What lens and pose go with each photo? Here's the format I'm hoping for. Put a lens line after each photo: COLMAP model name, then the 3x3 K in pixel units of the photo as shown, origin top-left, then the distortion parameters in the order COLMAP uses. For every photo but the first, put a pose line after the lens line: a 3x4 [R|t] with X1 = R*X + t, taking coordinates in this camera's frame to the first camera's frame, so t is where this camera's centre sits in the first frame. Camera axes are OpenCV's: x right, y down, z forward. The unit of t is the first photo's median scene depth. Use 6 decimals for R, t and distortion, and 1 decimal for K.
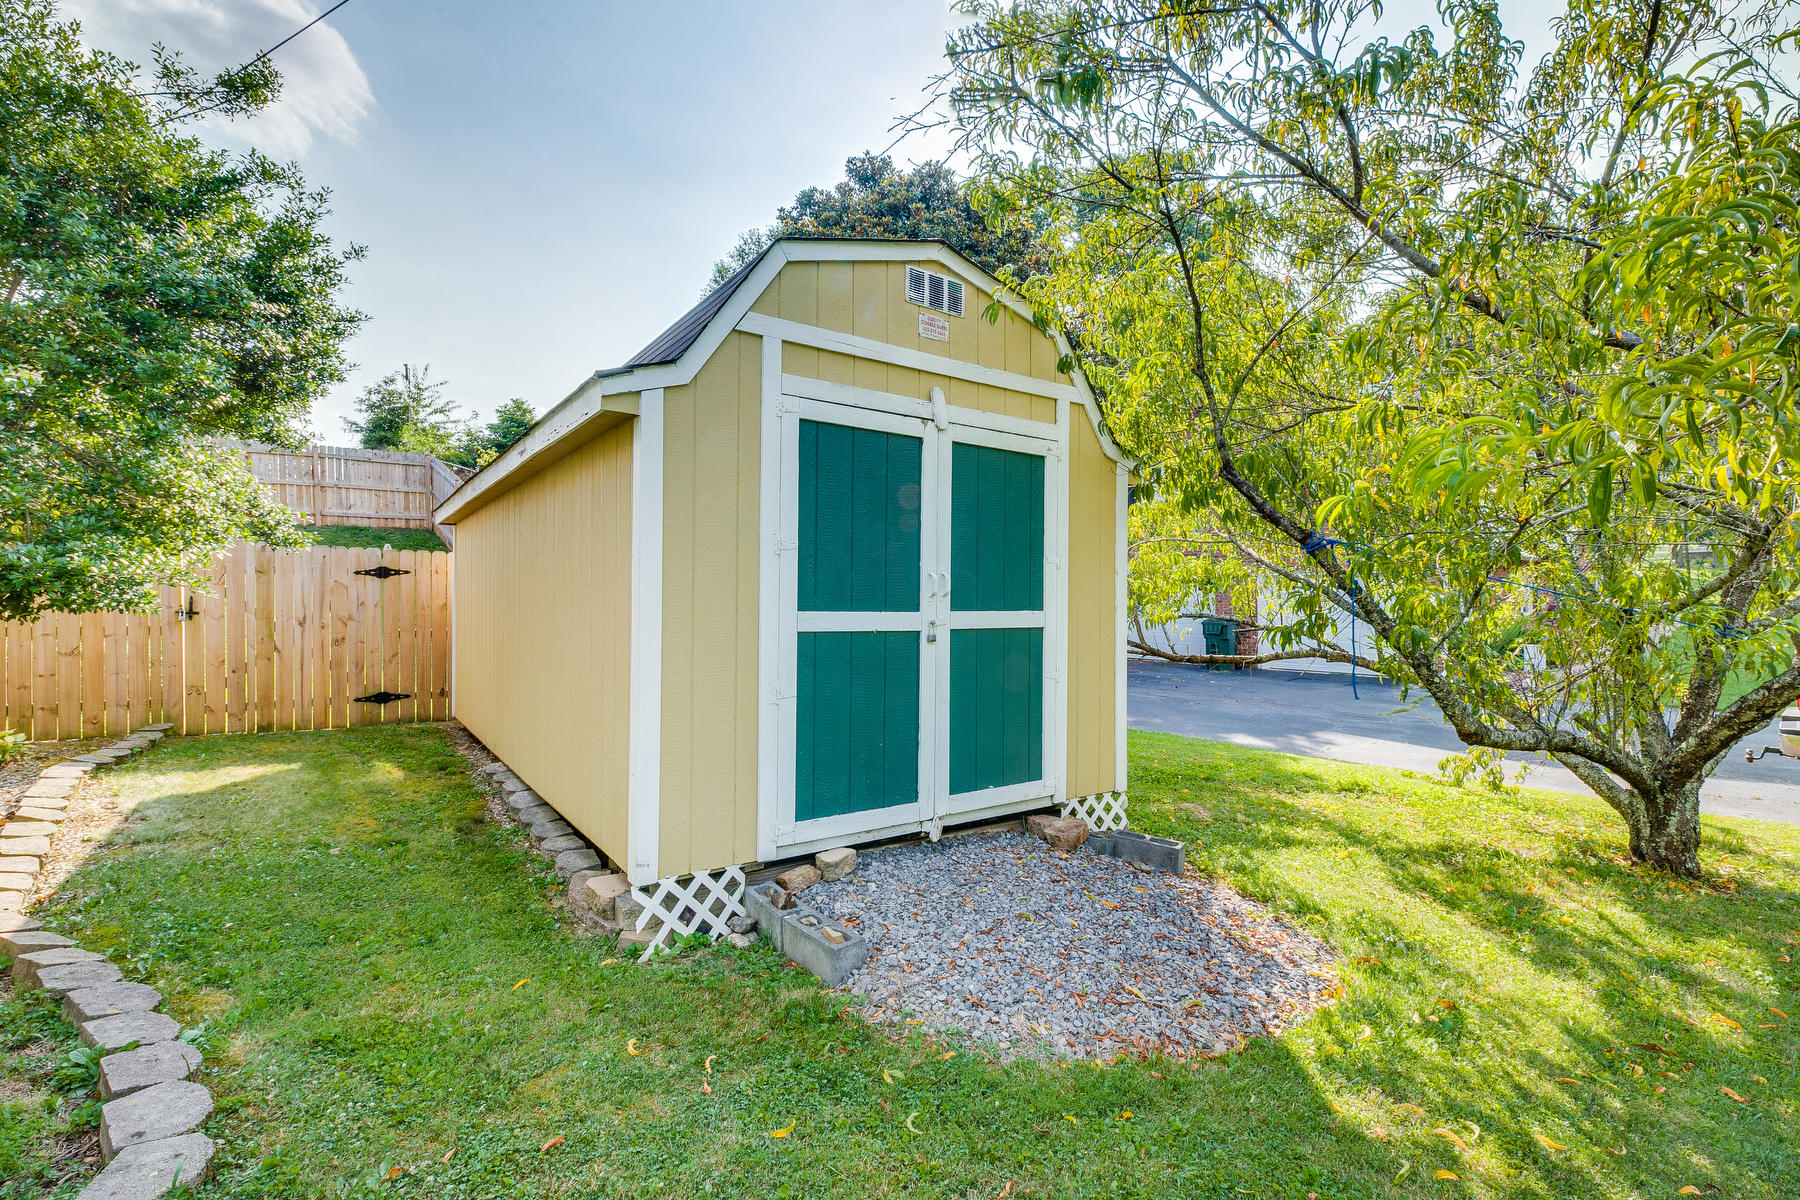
lens RADIAL K [[792.4, 0, 913.3], [0, 792.4, 600.7], [0, 0, 1]] dist [0.000509, 0.000119]
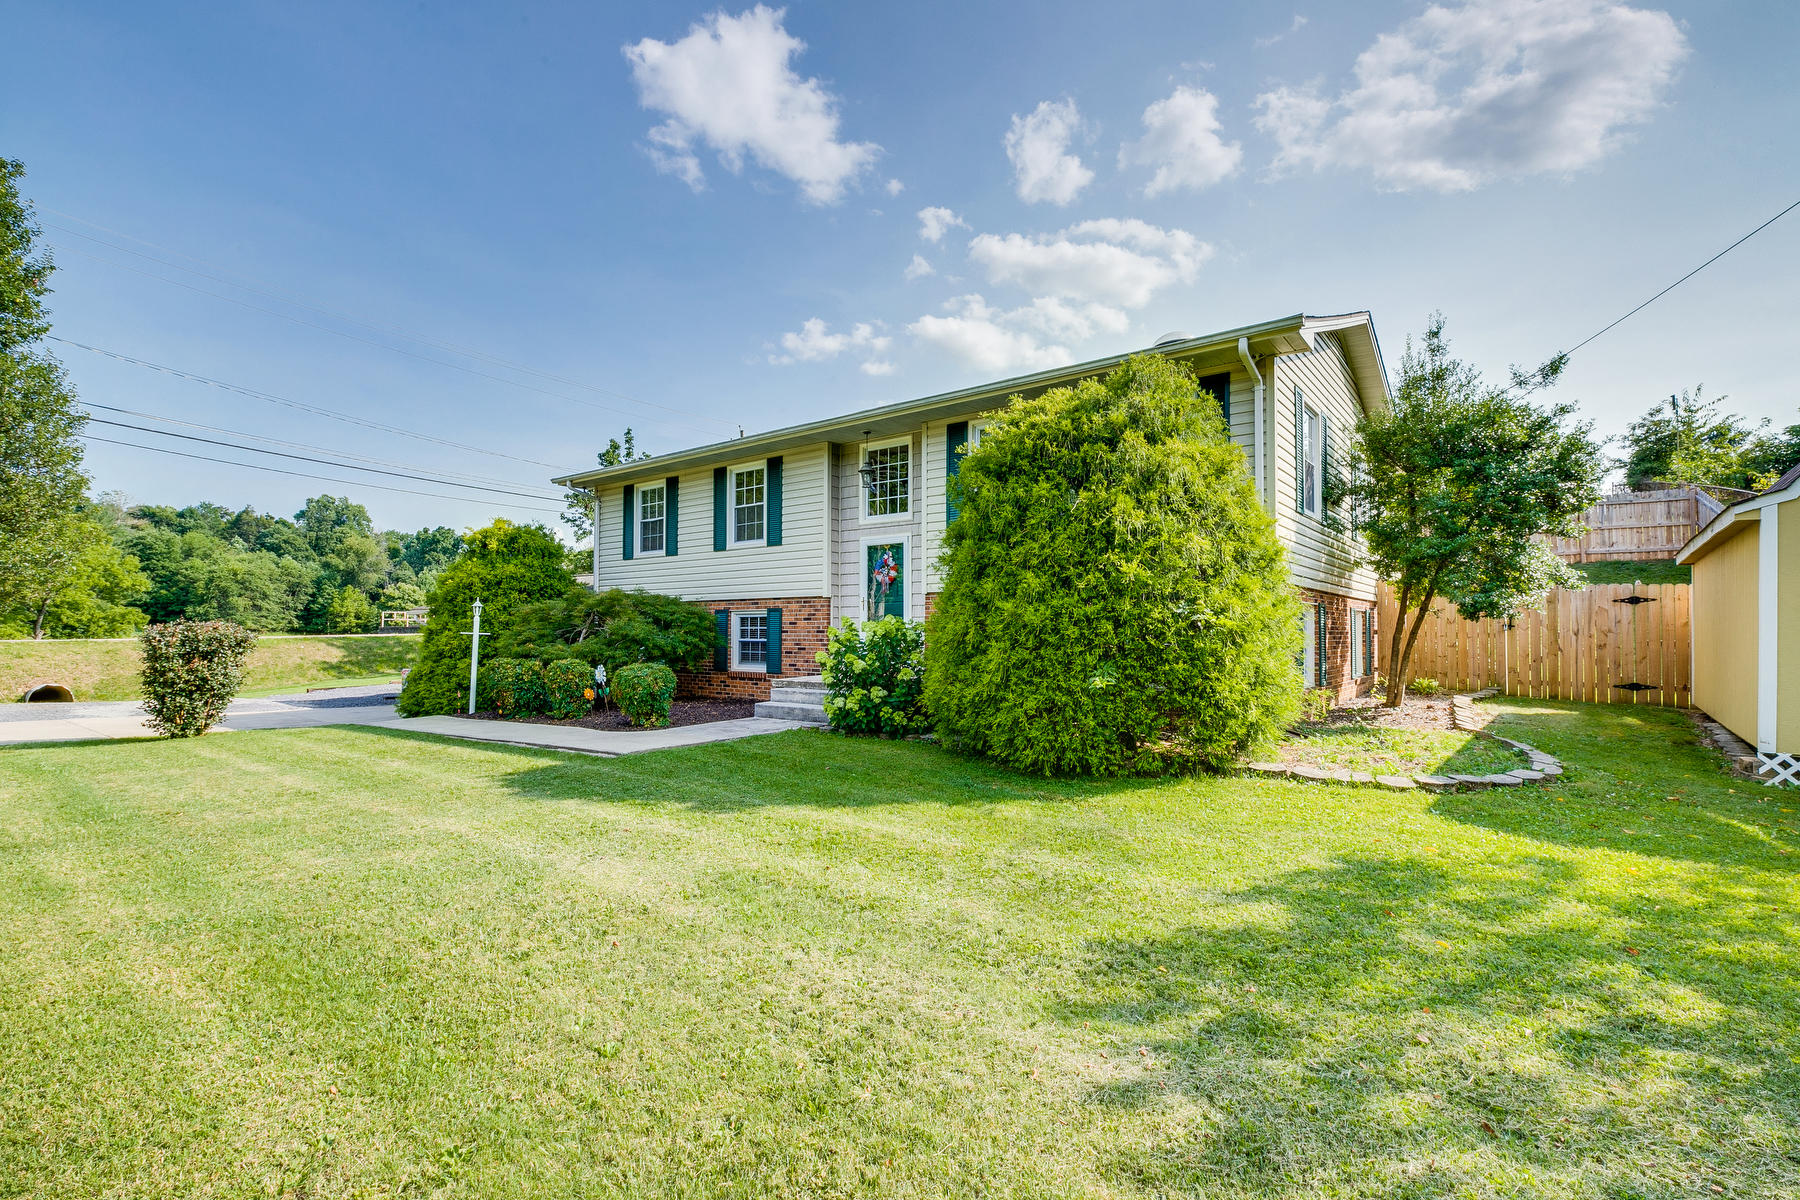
lens RADIAL K [[792.4, 0, 895.2], [0, 792.4, 604.3], [0, 0, 1]] dist [0.000509, 0.000119]
pose [[0.212735, -0.019604, -0.976913, 0.541048], [-0.012851, 0.999656, -0.022859, 0.026027], [0.977026, 0.017417, 0.212409, -0.740552]]
